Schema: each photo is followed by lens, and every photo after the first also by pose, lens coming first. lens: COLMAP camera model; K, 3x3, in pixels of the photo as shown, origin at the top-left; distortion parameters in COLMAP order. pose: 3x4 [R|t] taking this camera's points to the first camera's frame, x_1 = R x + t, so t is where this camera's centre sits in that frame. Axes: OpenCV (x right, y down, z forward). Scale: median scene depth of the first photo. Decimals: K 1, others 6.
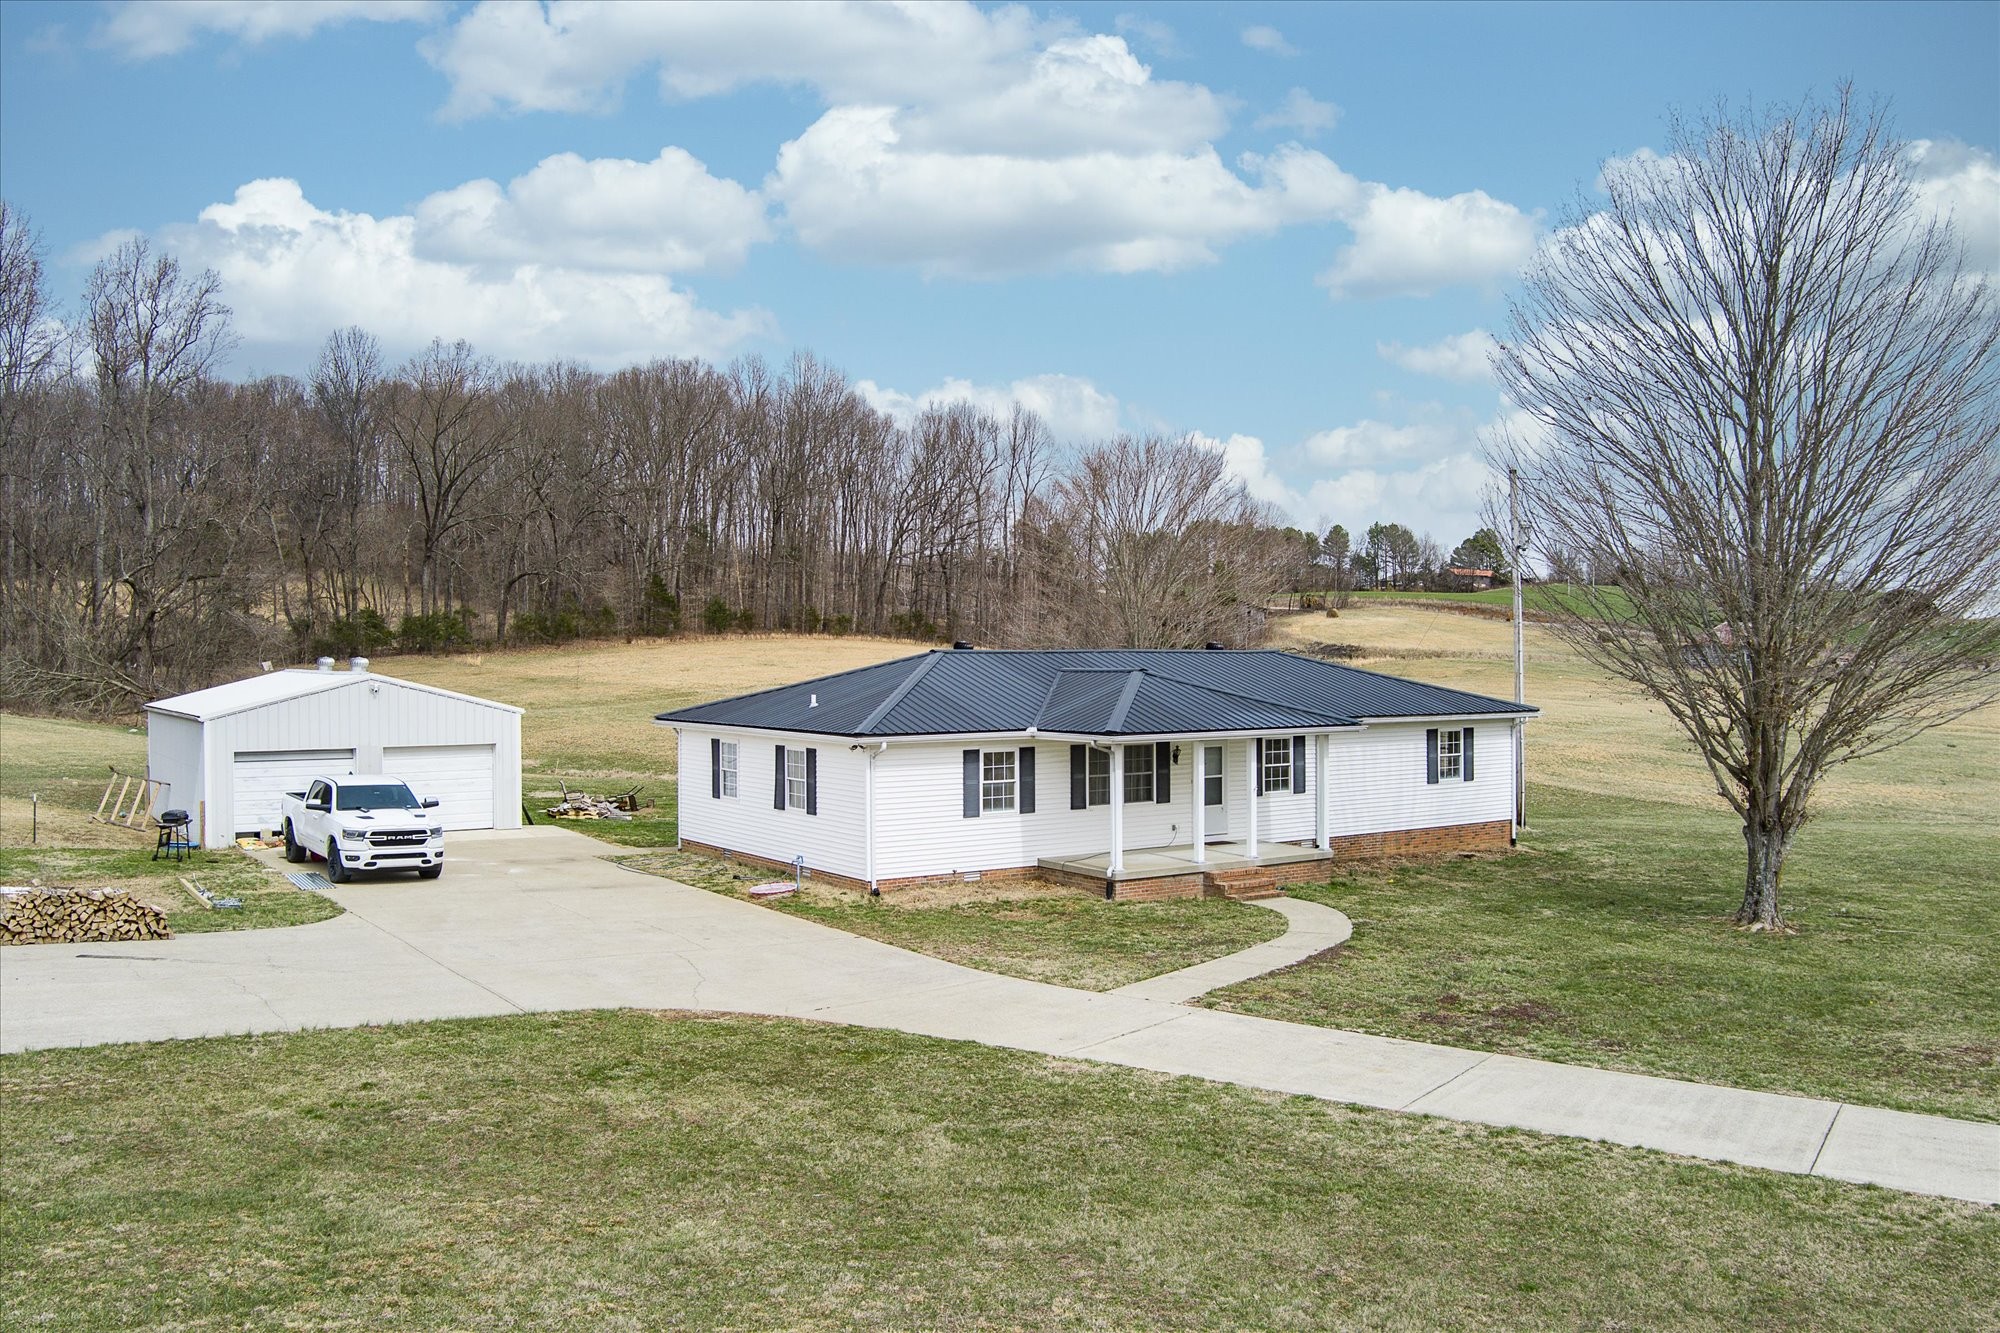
lens RADIAL K [[1638.8, 0, 986.3], [0, 1638.8, 652.3], [0, 0, 1]] dist [-0.086638, 0.021778]
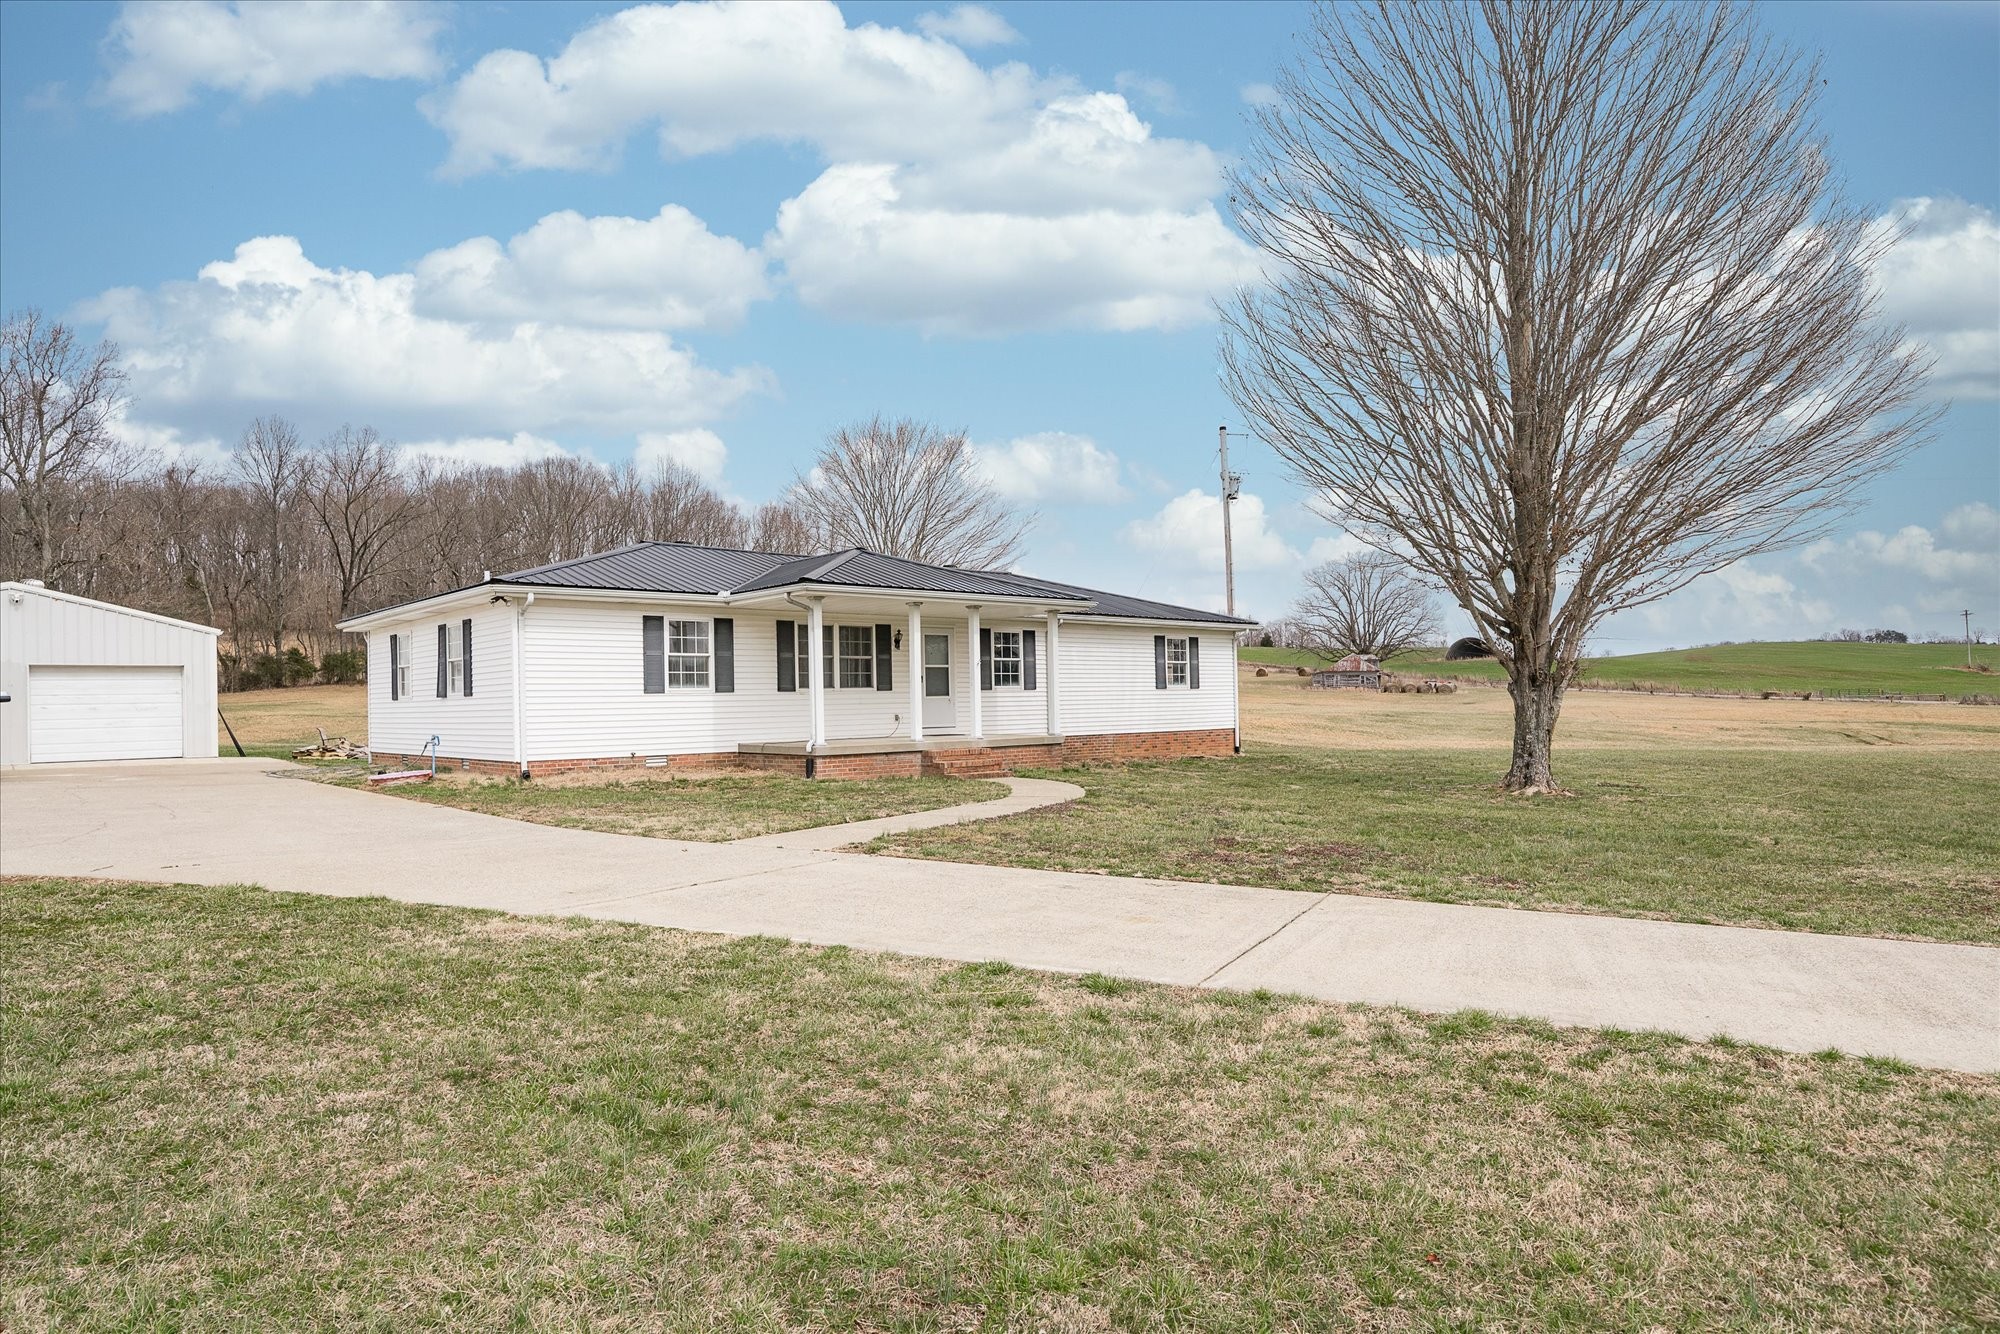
lens RADIAL K [[1145.0, 0, 972.0], [0, 1145.0, 688.4], [0, 0, 1]] dist [0.006979, -0.002293]
pose [[0.992242, -0.014895, 0.123427, 0.081859], [0.016734, 0.999764, -0.013878, 0.107186], [-0.123192, 0.015836, 0.992257, 0.363926]]
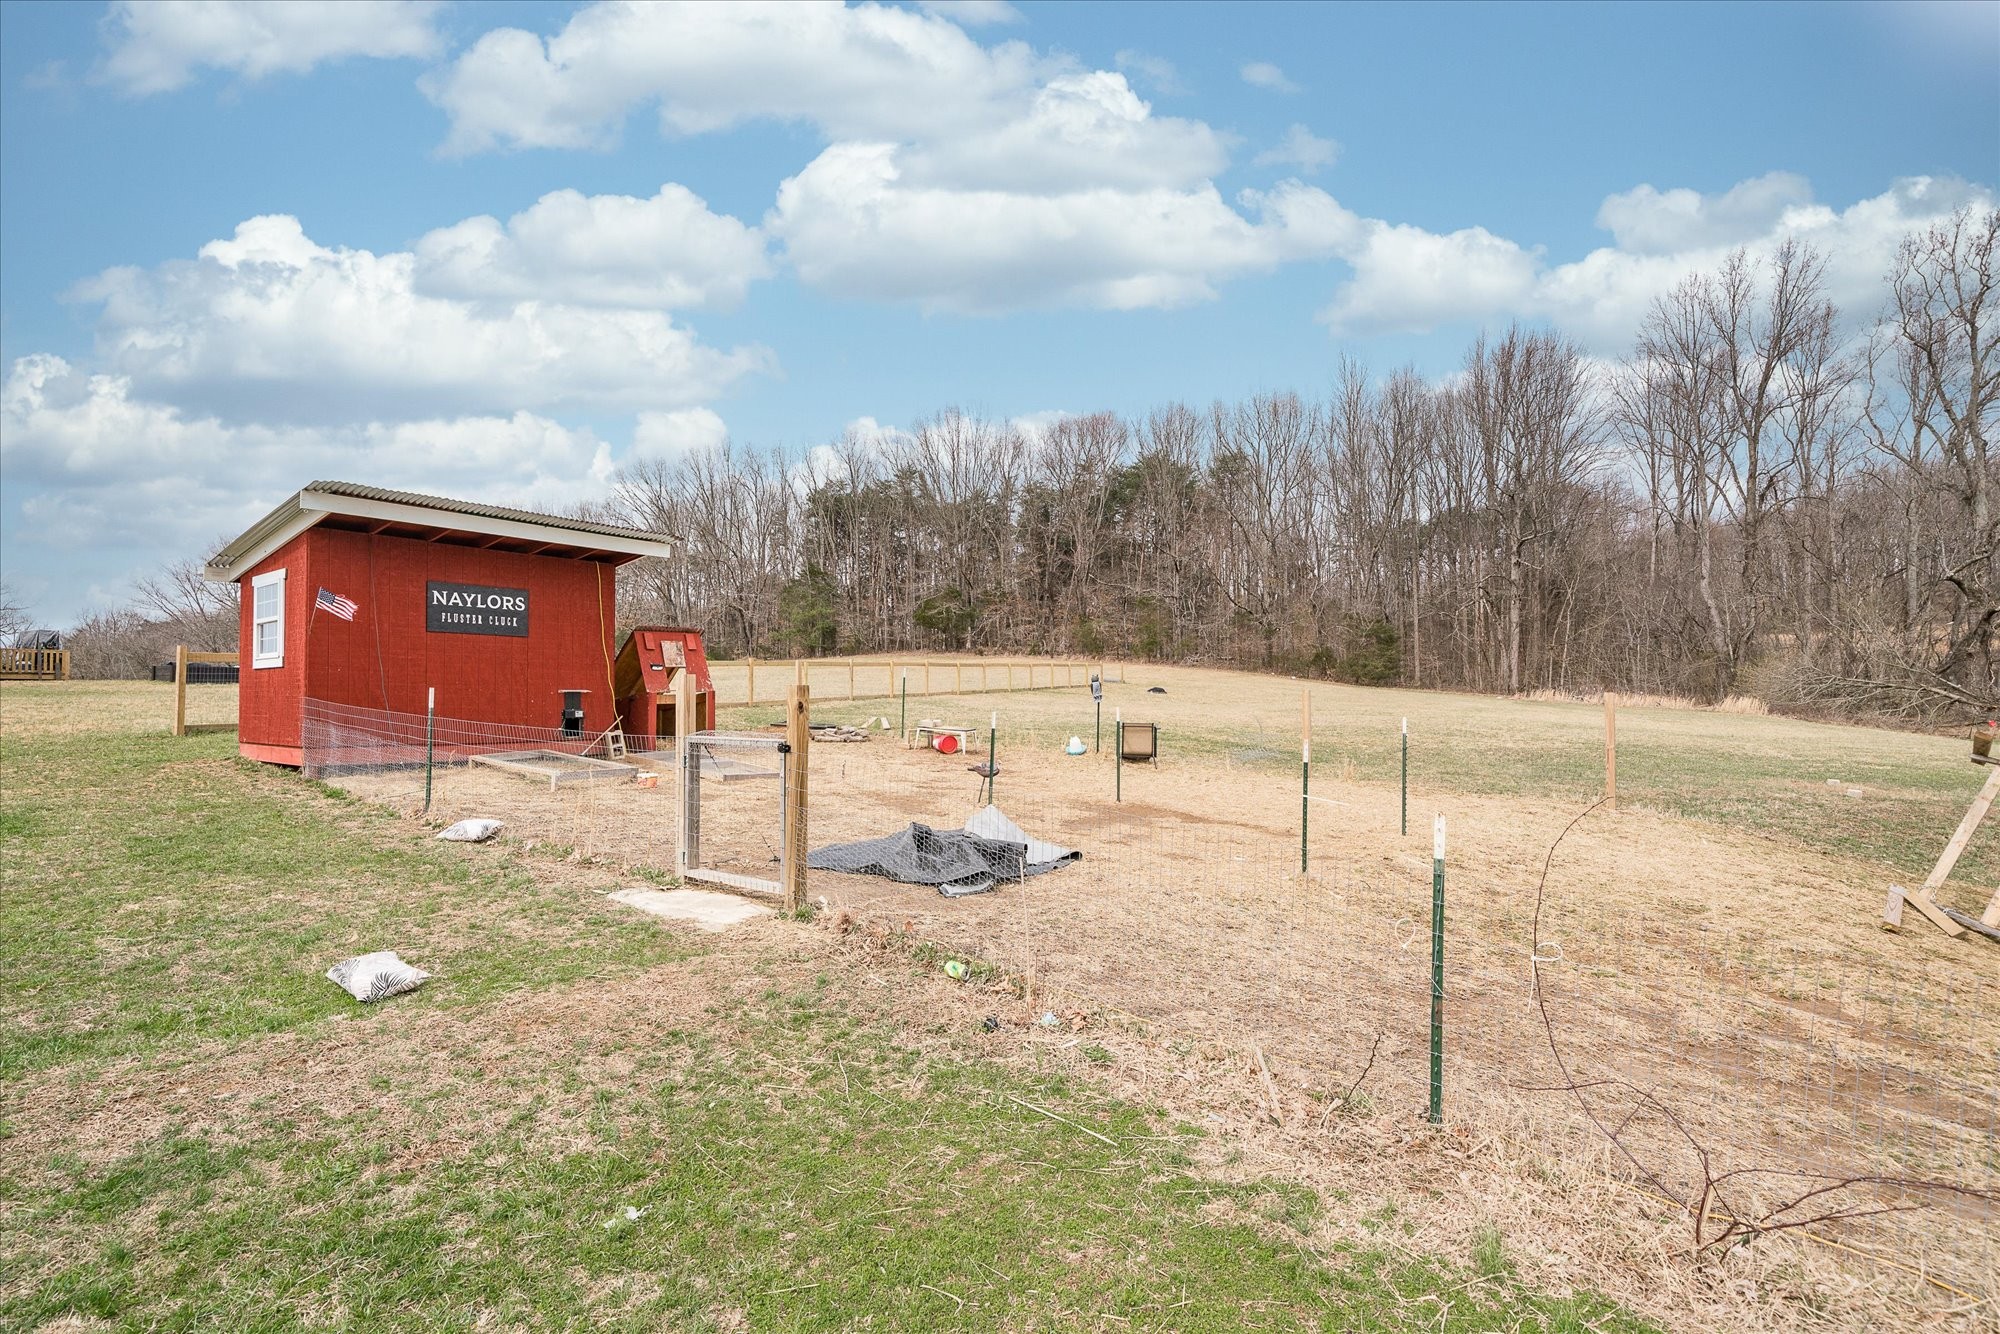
lens RADIAL K [[950.6, 0, 979.4], [0, 950.6, 686.5], [0, 0, 1]] dist [0.002330, -0.000534]
pose [[0.286088, -0.014402, -0.958095, -0.556196], [-0.002688, 0.999871, -0.015833, 0.083509], [0.958199, 0.007105, 0.286013, 0.993437]]
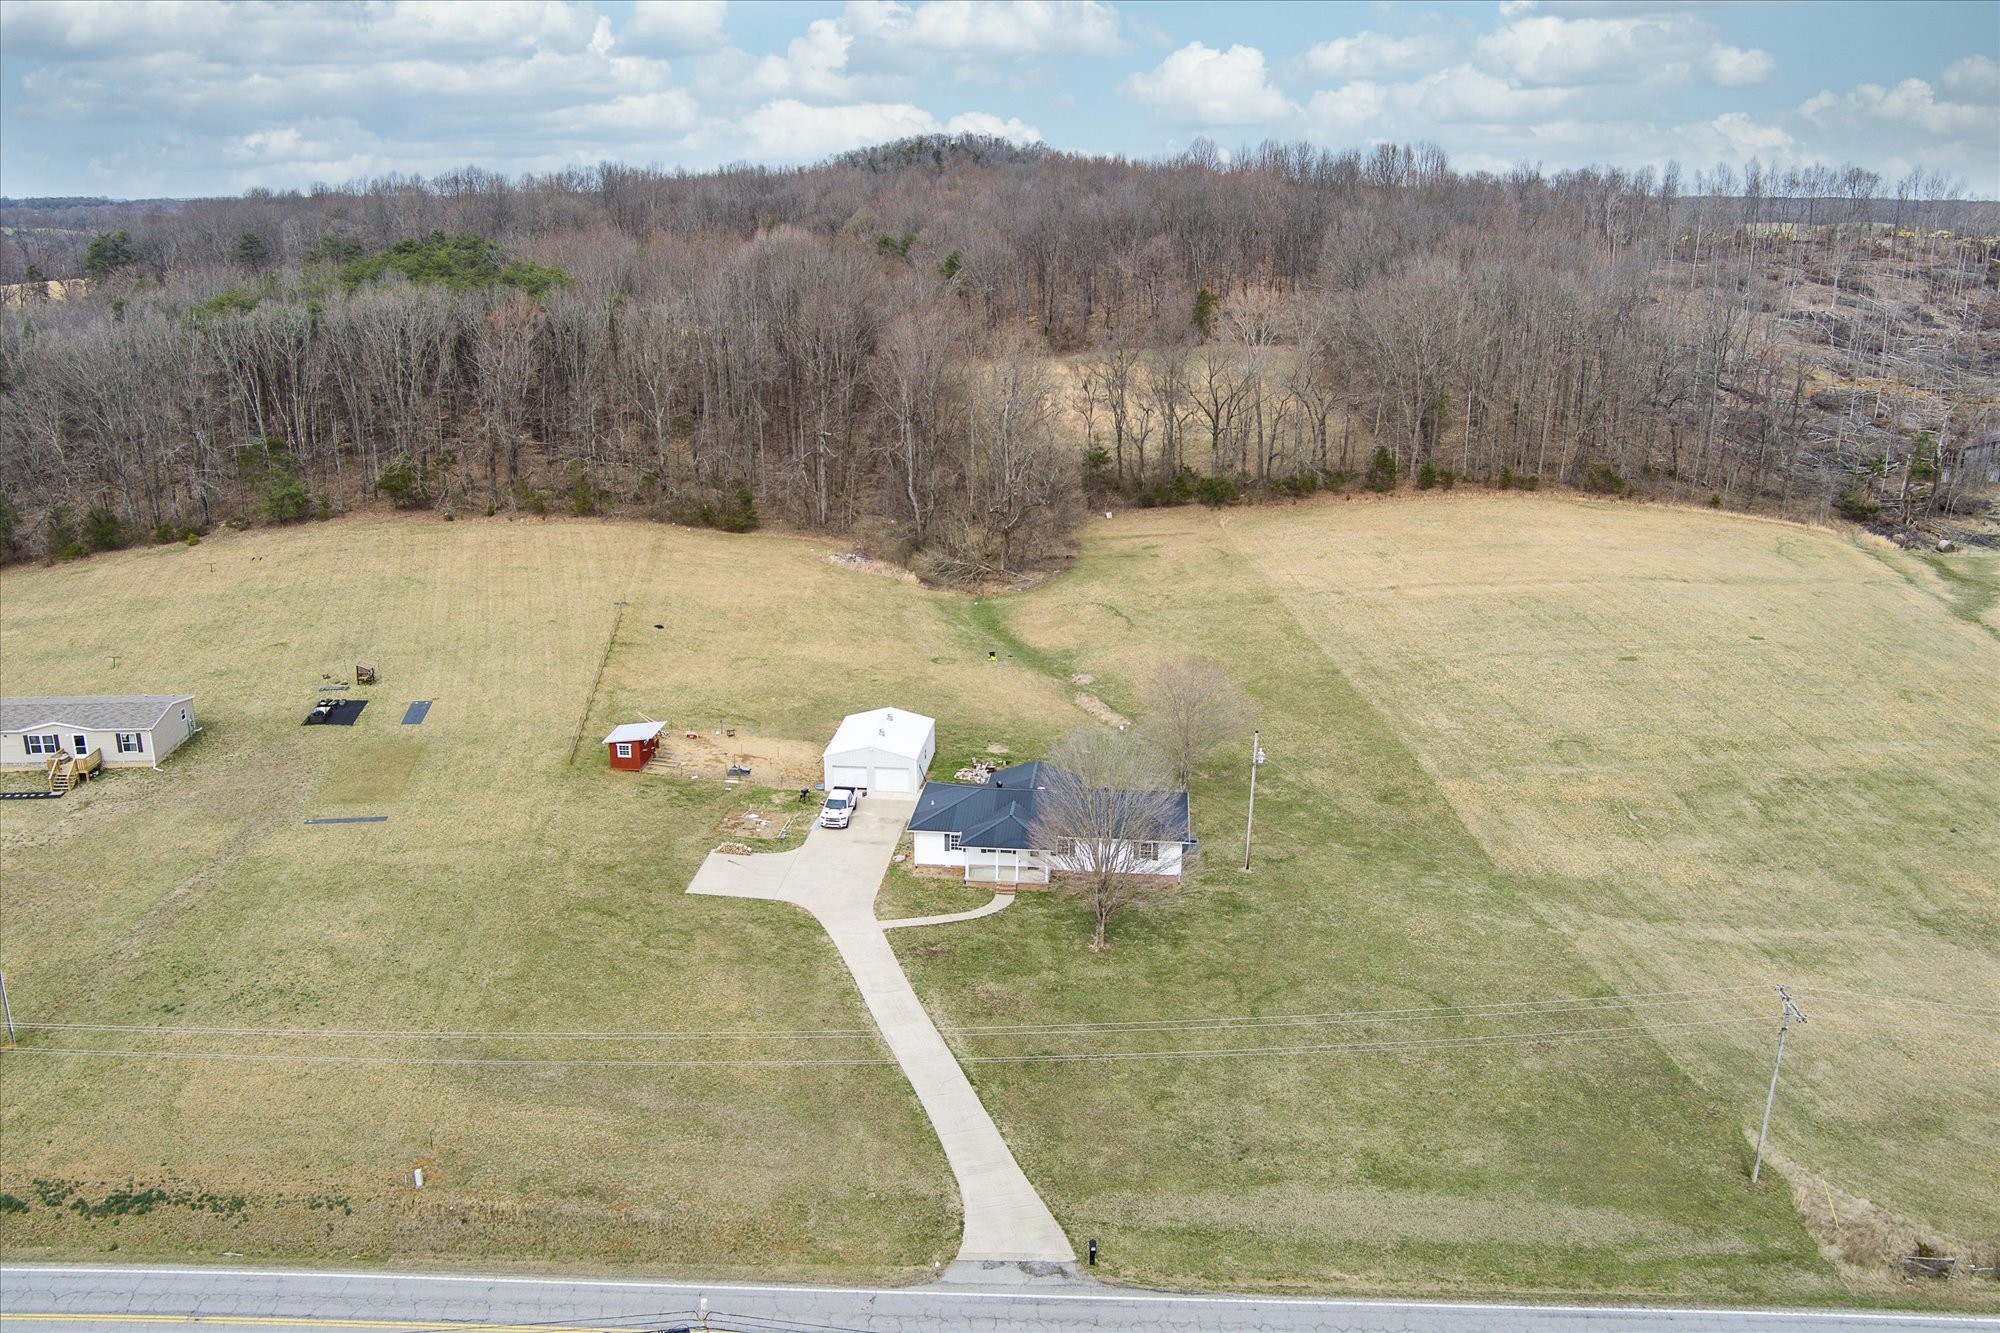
lens RADIAL K [[1638.8, 0, 1006.6], [0, 1638.8, 659.5], [0, 0, 1]] dist [-0.086638, 0.021778]
pose [[0.770931, 0.190885, -0.607642, 2.181864], [-0.011581, 0.958077, 0.286278, -1.327129], [0.636814, -0.213663, 0.740821, -1.497151]]
